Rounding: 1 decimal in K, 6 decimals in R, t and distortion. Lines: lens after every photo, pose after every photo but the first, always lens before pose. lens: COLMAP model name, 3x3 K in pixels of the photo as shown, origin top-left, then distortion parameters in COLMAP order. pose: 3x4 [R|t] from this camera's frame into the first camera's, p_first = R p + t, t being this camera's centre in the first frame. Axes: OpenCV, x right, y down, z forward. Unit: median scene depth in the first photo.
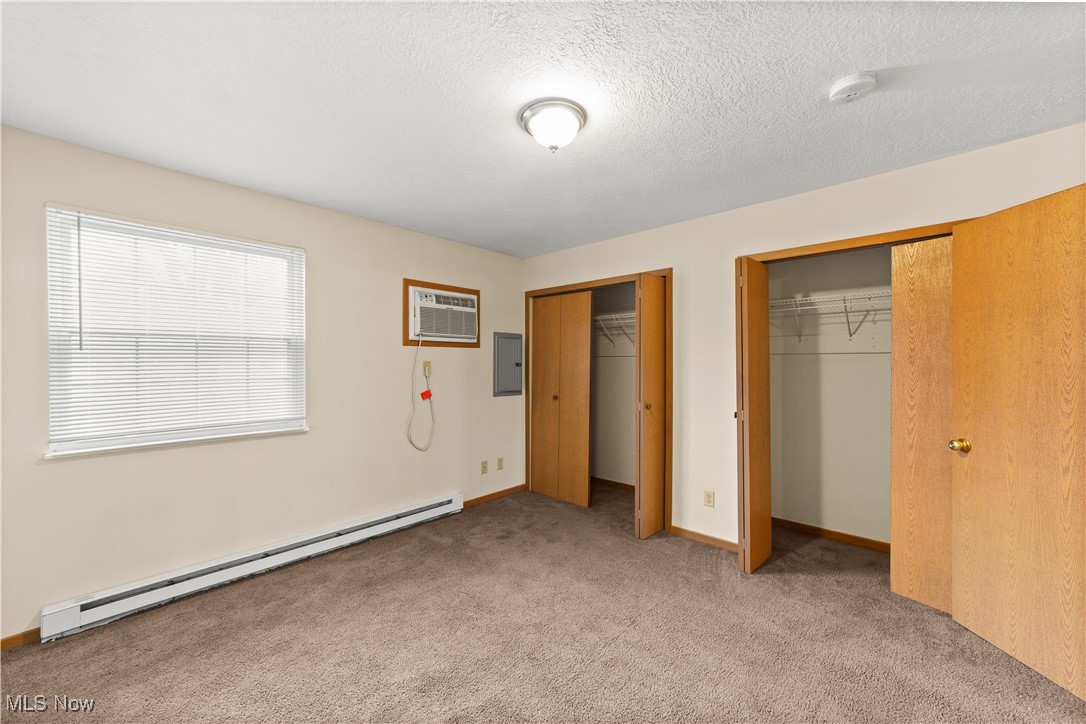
lens RADIAL K [[413.6, 0, 542.8], [0, 413.6, 364.9], [0, 0, 1]] dist [-0.011267, 0.003459]
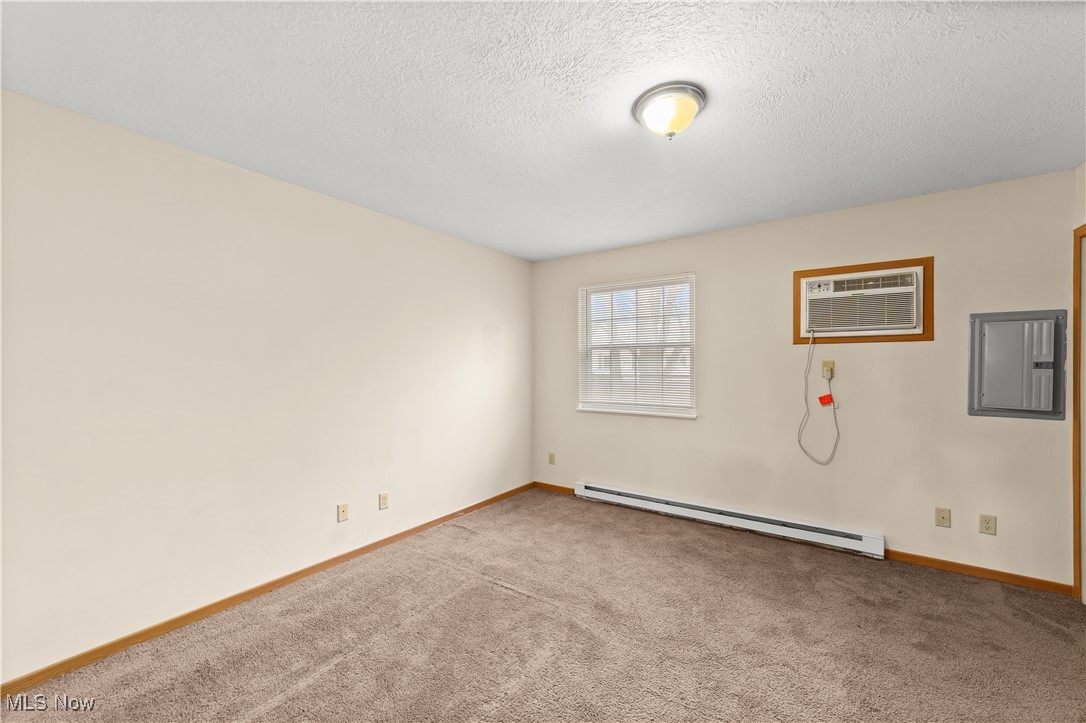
lens RADIAL K [[413.6, 0, 541.1], [0, 413.6, 364.2], [0, 0, 1]] dist [-0.011267, 0.003459]
pose [[0.149558, 0.004233, -0.988744, 0.508409], [0.000034, 0.999991, 0.004287, -0.005951], [0.988753, -0.000675, 0.149556, 0.307177]]
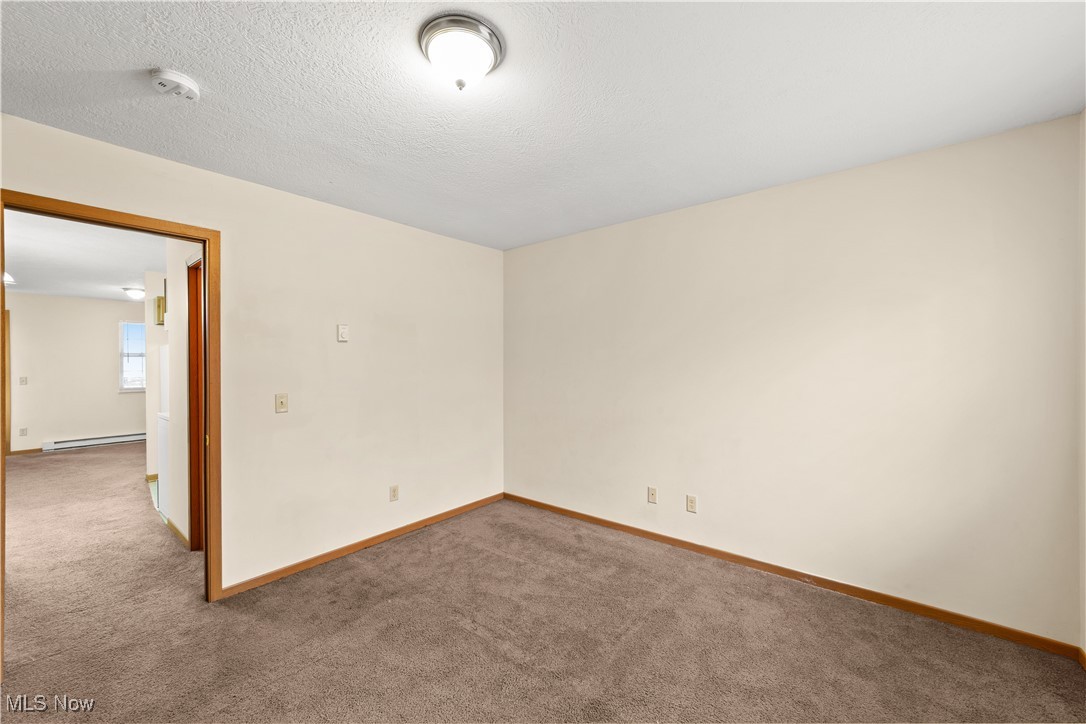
lens RADIAL K [[452.5, 0, 543.5], [0, 452.5, 365.2], [0, 0, 1]] dist [0.003279, 0.000014]
pose [[-0.997766, 0.007785, -0.066348, -0.043096], [0.007241, 0.999938, 0.008427, -0.008068], [0.066409, 0.007928, -0.997761, 1.016500]]
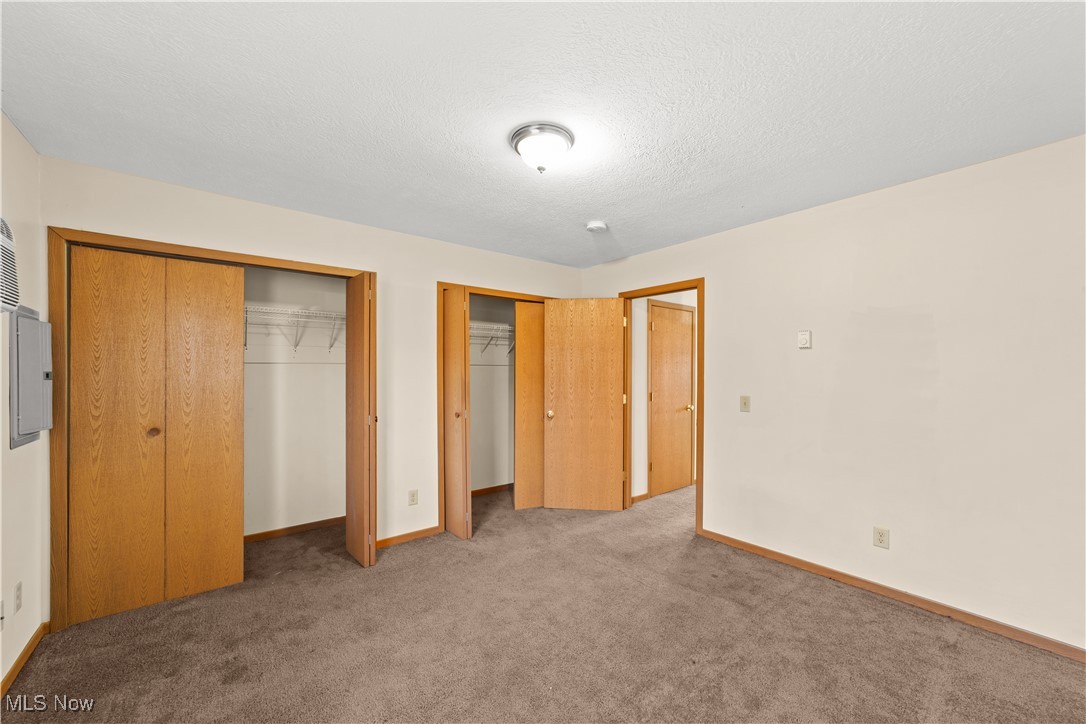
lens RADIAL K [[413.6, 0, 543.2], [0, 413.6, 368.4], [0, 0, 1]] dist [-0.011267, 0.003459]
pose [[0.155335, 0.001965, 0.987860, -0.570389], [0.000560, 0.999998, -0.002078, -0.010333], [-0.987862, 0.000876, 0.155334, 0.460406]]
